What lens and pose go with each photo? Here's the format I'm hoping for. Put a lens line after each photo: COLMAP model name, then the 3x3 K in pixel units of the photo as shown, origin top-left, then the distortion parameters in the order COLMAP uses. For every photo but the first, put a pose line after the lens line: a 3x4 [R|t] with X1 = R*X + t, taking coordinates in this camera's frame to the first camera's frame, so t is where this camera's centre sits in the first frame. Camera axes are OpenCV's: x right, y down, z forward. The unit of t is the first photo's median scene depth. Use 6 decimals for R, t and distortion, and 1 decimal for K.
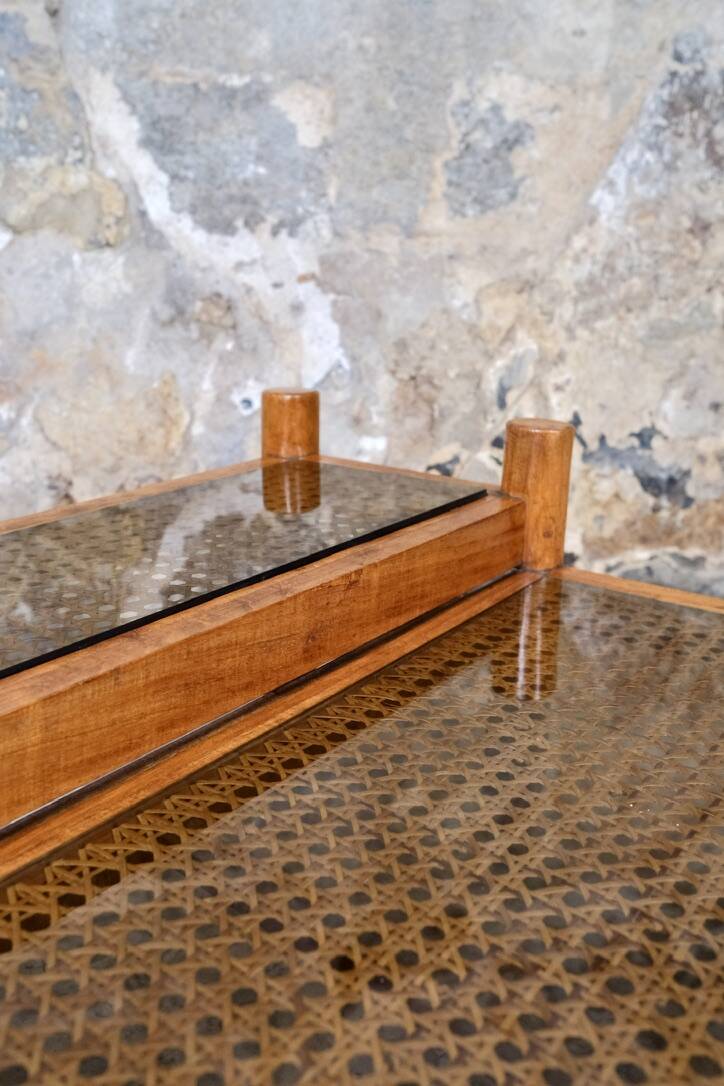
lens RADIAL K [[1031.6, 0, 353.5], [0, 1031.6, 538.1], [0, 0, 1]] dist [-0.070445, 0.187285]
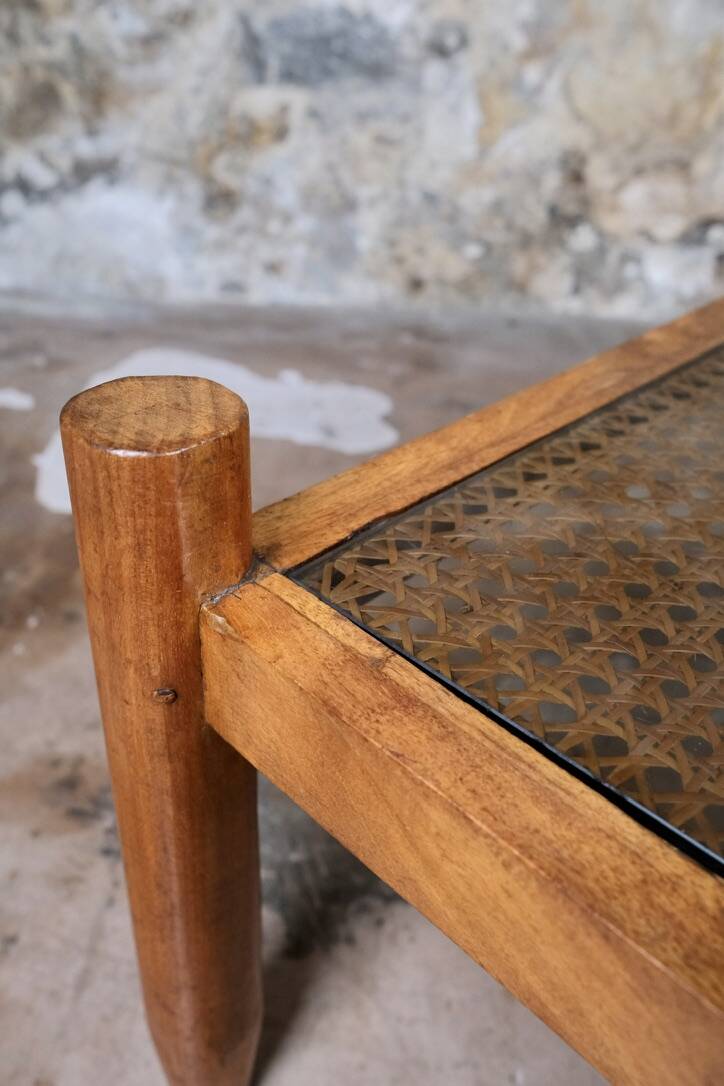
lens RADIAL K [[1031.6, 0, 353.5], [0, 1031.6, 538.1], [0, 0, 1]] dist [-0.070445, 0.187285]
pose [[0.986188, 0.106356, -0.126972, -0.331194], [-0.062183, 0.948266, 0.311328, -0.005440], [0.153515, -0.299132, 0.941782, -0.009715]]
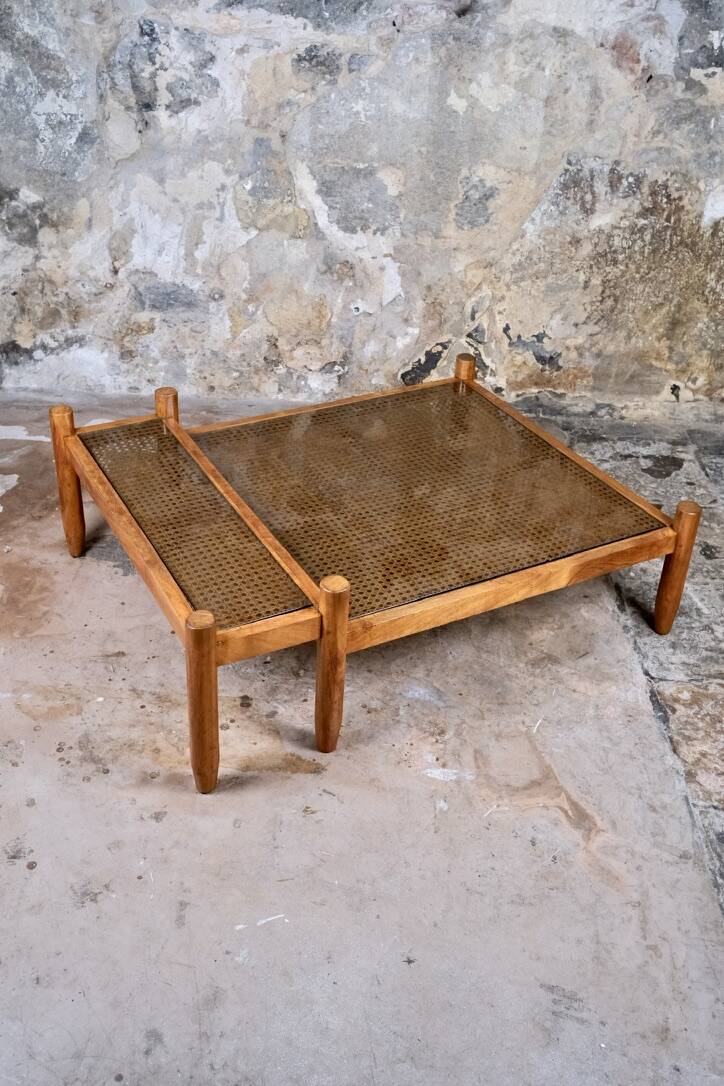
lens RADIAL K [[1034.9, 0, 345.9], [0, 1034.9, 541.1], [0, 0, 1]] dist [-0.077147, 0.179872]
pose [[0.988913, 0.102860, -0.107103, 0.165119], [-0.067343, 0.953463, 0.293892, -0.311343], [0.132349, -0.283421, 0.949819, -1.273919]]
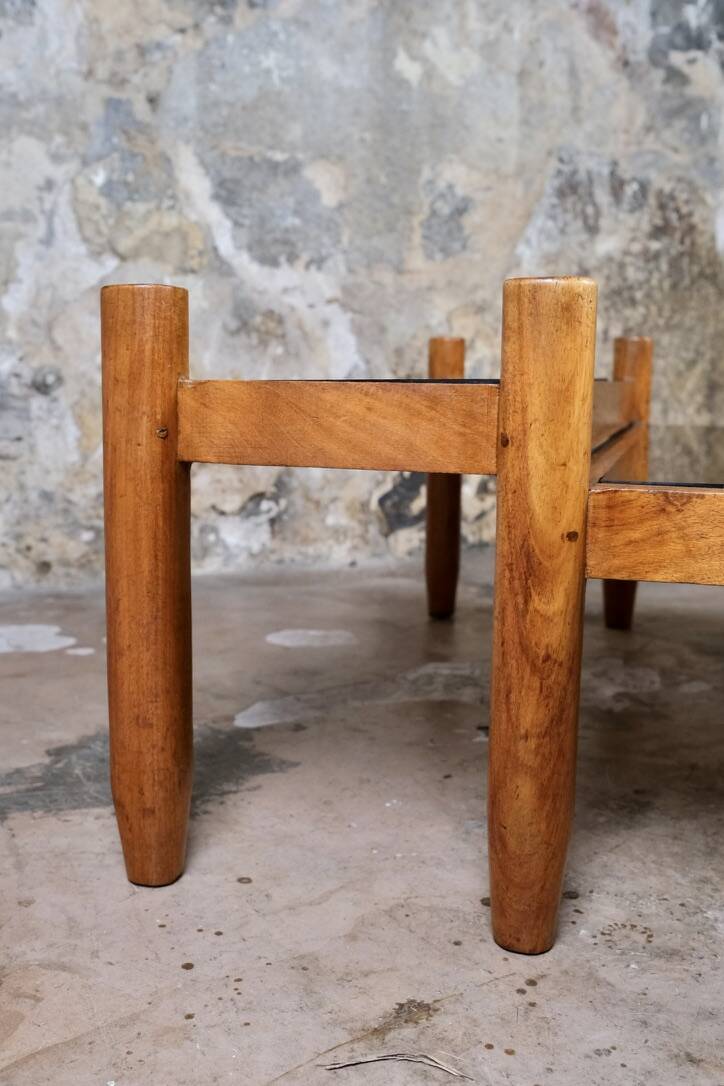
lens RADIAL K [[1064.0, 0, 350.8], [0, 1064.0, 541.9], [0, 0, 1]] dist [-0.077087, 0.188243]
pose [[0.948326, -0.057000, 0.312134, -0.468574], [0.096083, 0.989132, -0.111290, 0.210393], [-0.302399, 0.135530, 0.943497, -0.260236]]
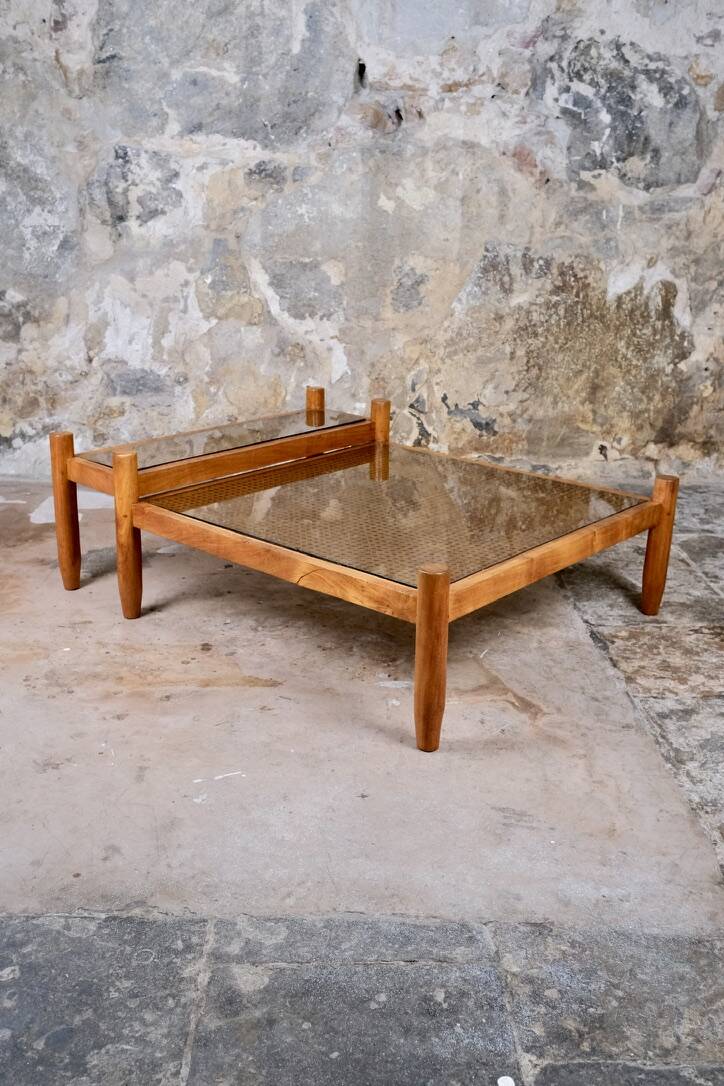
lens RADIAL K [[1036.0, 0, 349.1], [0, 1036.0, 538.9], [0, 0, 1]] dist [-0.079815, 0.183649]
pose [[0.994542, 0.033915, -0.098672, 0.251795], [-0.030260, 0.998808, 0.038301, 0.133457], [0.099853, -0.035106, 0.994383, -1.475713]]
